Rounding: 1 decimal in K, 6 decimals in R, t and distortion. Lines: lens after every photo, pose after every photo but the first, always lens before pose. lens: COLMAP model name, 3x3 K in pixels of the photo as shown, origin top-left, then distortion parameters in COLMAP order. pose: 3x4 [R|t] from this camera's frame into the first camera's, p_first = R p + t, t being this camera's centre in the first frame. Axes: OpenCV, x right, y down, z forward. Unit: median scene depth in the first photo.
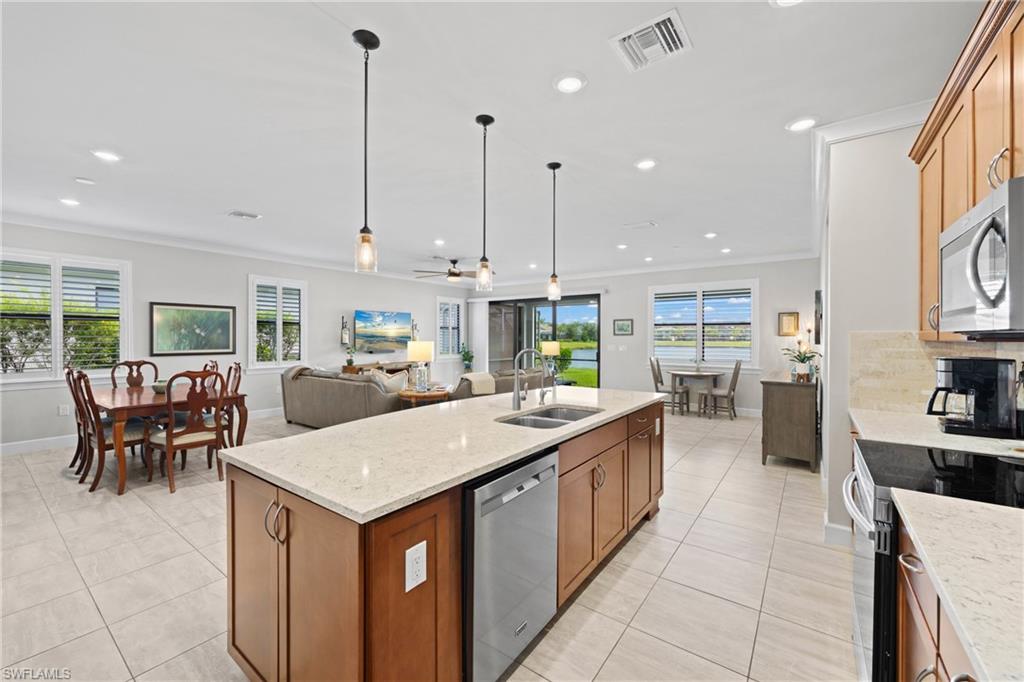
lens RADIAL K [[409.7, 0, 507.5], [0, 409.7, 338.5], [0, 0, 1]] dist [-0.001947, -0.000364]
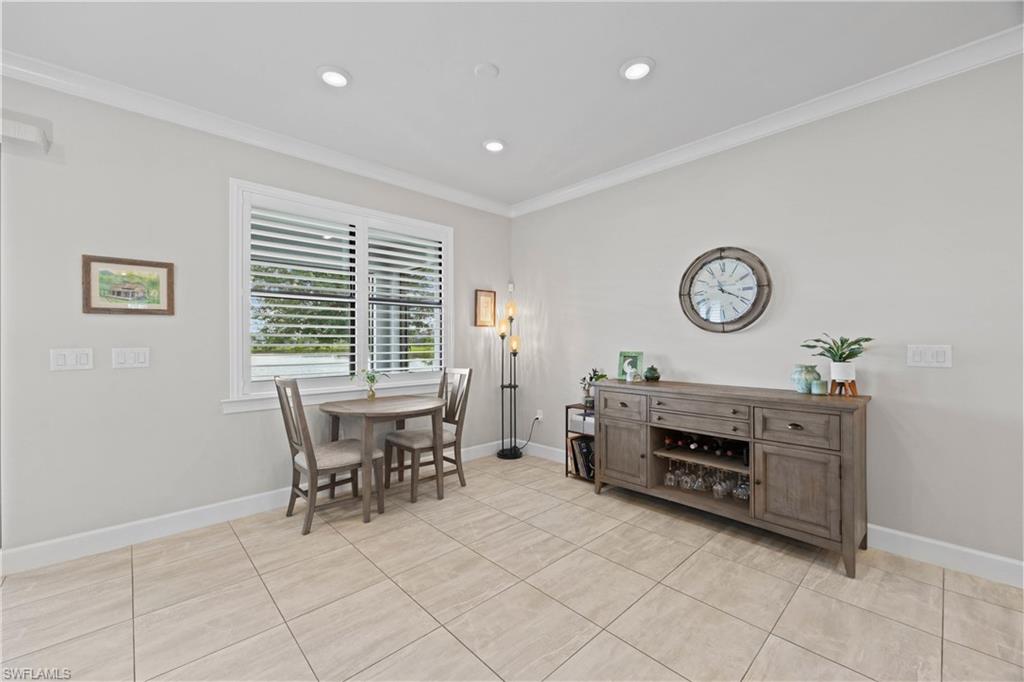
lens RADIAL K [[409.7, 0, 505.2], [0, 409.7, 340.6], [0, 0, 1]] dist [-0.001947, -0.000364]
pose [[0.176258, -0.000235, 0.984344, 0.045699], [0.006742, 0.999977, -0.000968, 0.016231], [-0.984321, 0.006807, 0.176256, 0.790722]]
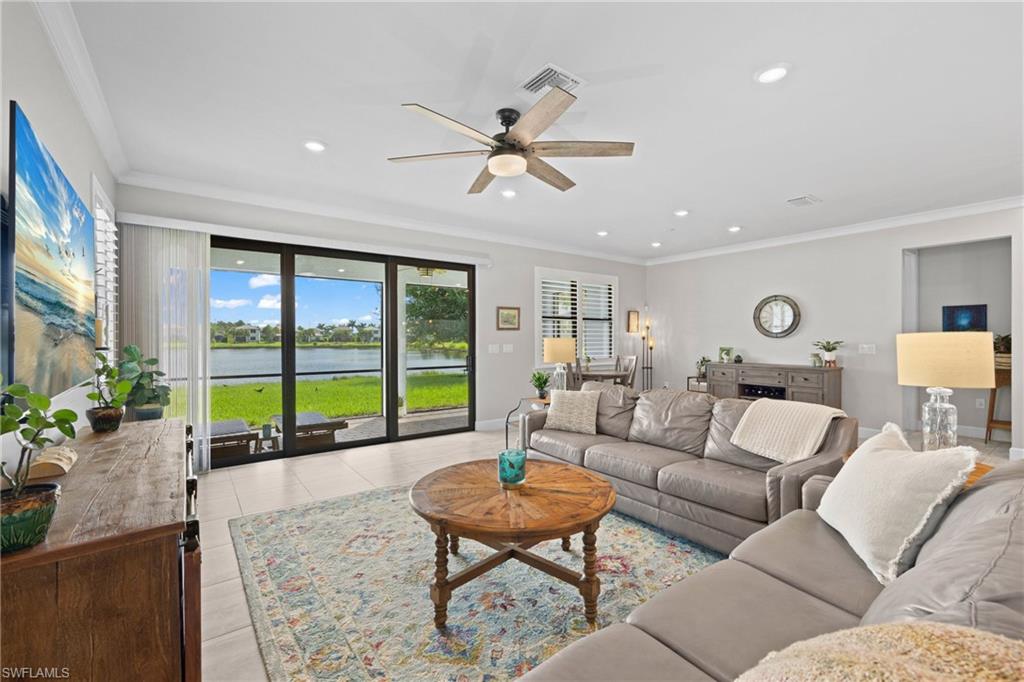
lens RADIAL K [[442.7, 0, 505.4], [0, 442.7, 339.4], [0, 0, 1]] dist [-0.000428, 0.001720]
pose [[0.294536, -0.005031, 0.955627, -0.516221], [0.004684, 0.999982, 0.003821, 0.006816], [-0.955629, 0.003350, 0.294554, 0.905225]]
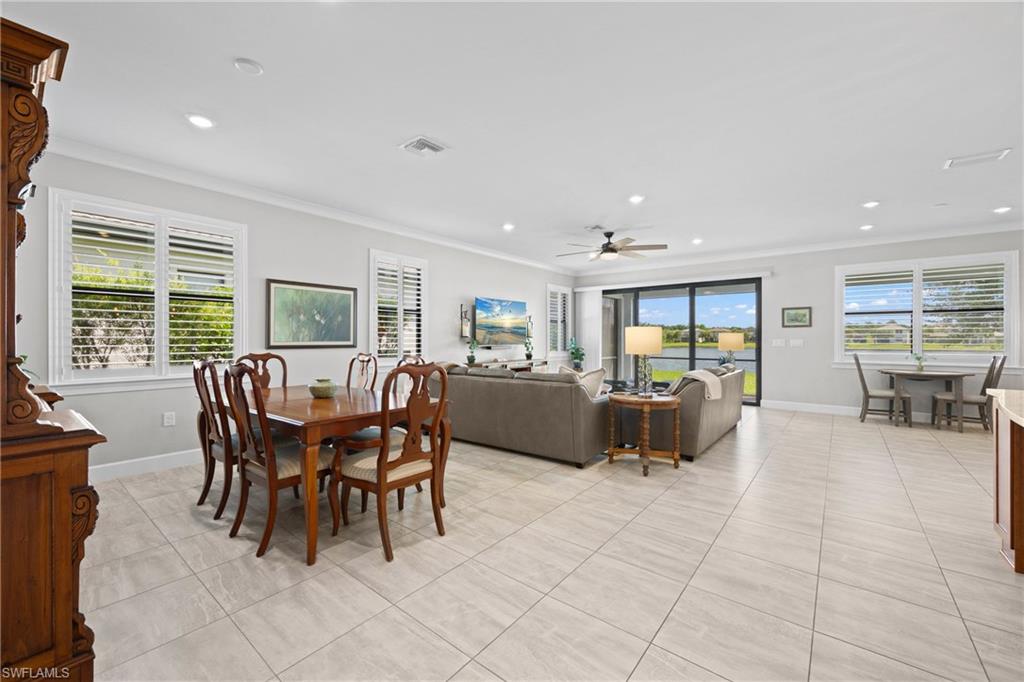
lens RADIAL K [[409.7, 0, 508.7], [0, 409.7, 336.4], [0, 0, 1]] dist [-0.001947, -0.000364]
pose [[0.999277, -0.000624, -0.038014, -0.301443], [0.000253, 0.999952, -0.009767, 0.021766], [0.038018, 0.009750, 0.999229, 0.188934]]
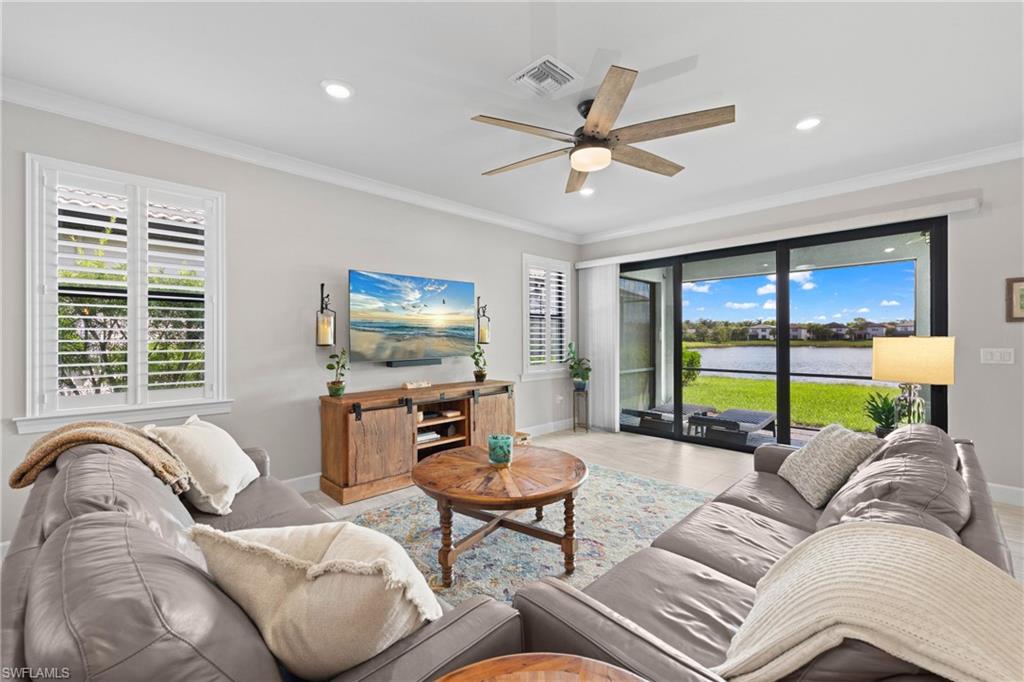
lens RADIAL K [[409.7, 0, 504.2], [0, 409.7, 341.2], [0, 0, 1]] dist [-0.001947, -0.000364]
pose [[0.984553, -0.004412, -0.175032, -0.144286], [0.005300, 0.999975, 0.004606, 0.007454], [0.175008, -0.005462, 0.984552, 0.655387]]
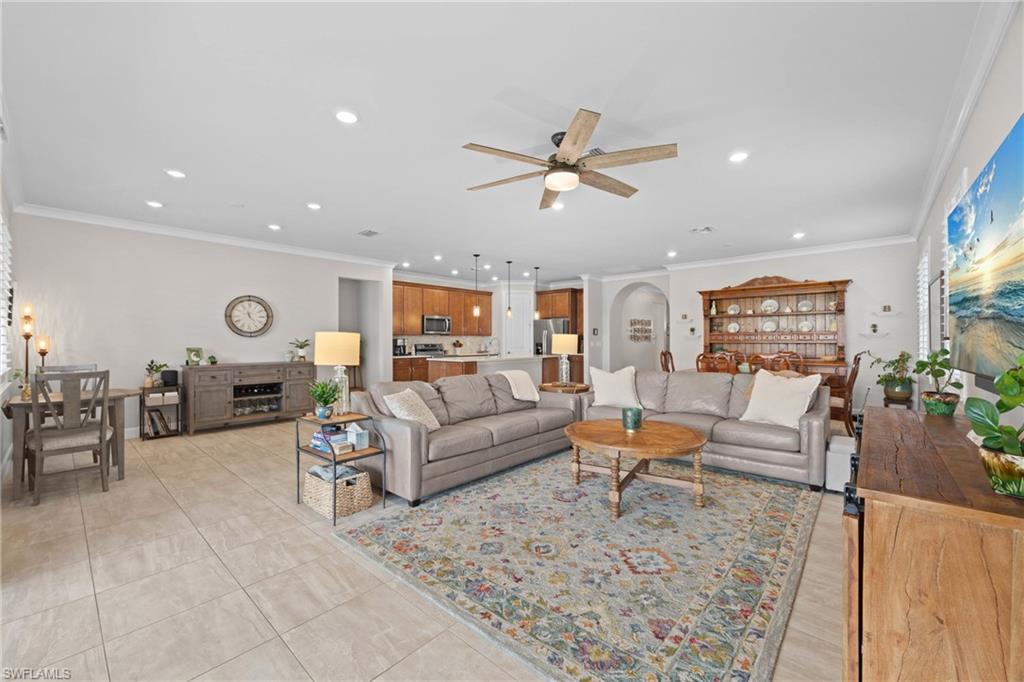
lens RADIAL K [[409.7, 0, 514.5], [0, 409.7, 340.3], [0, 0, 1]] dist [-0.001947, -0.000364]
pose [[-0.997499, 0.000240, 0.070686, -0.112794], [0.000424, 0.999997, 0.002587, 0.014204], [-0.070685, 0.002611, -0.997495, 1.447600]]
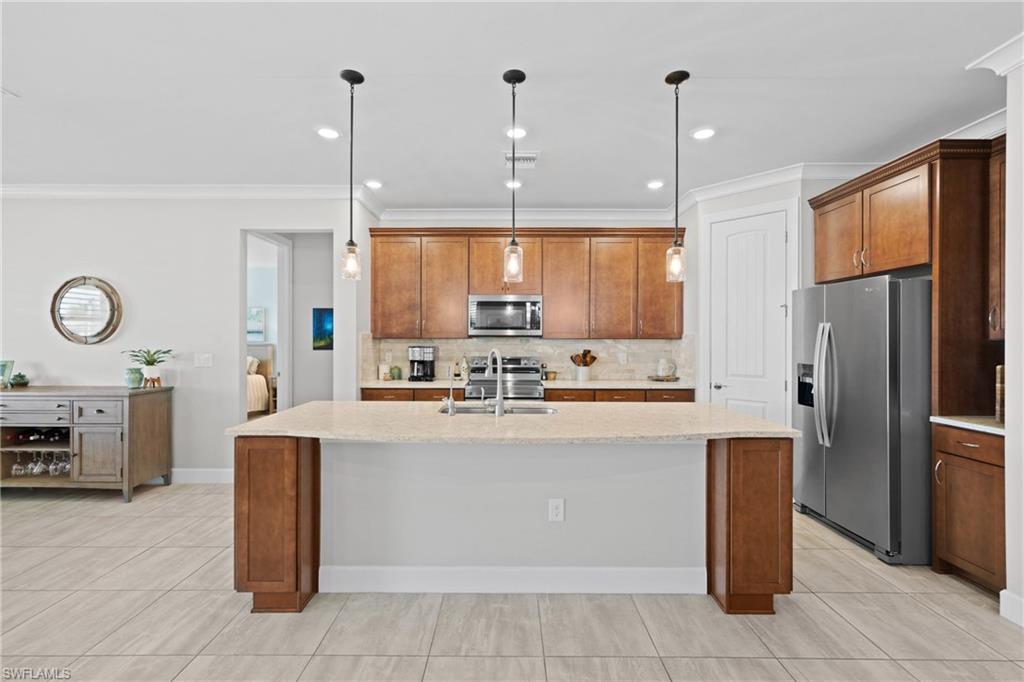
lens RADIAL K [[442.7, 0, 508.0], [0, 442.7, 340.2], [0, 0, 1]] dist [-0.000428, 0.001720]
pose [[-0.601747, -0.006818, 0.798658, -0.275794], [-0.001553, 0.999972, 0.007367, -0.000512], [-0.798685, 0.003193, -0.601740, 0.559943]]
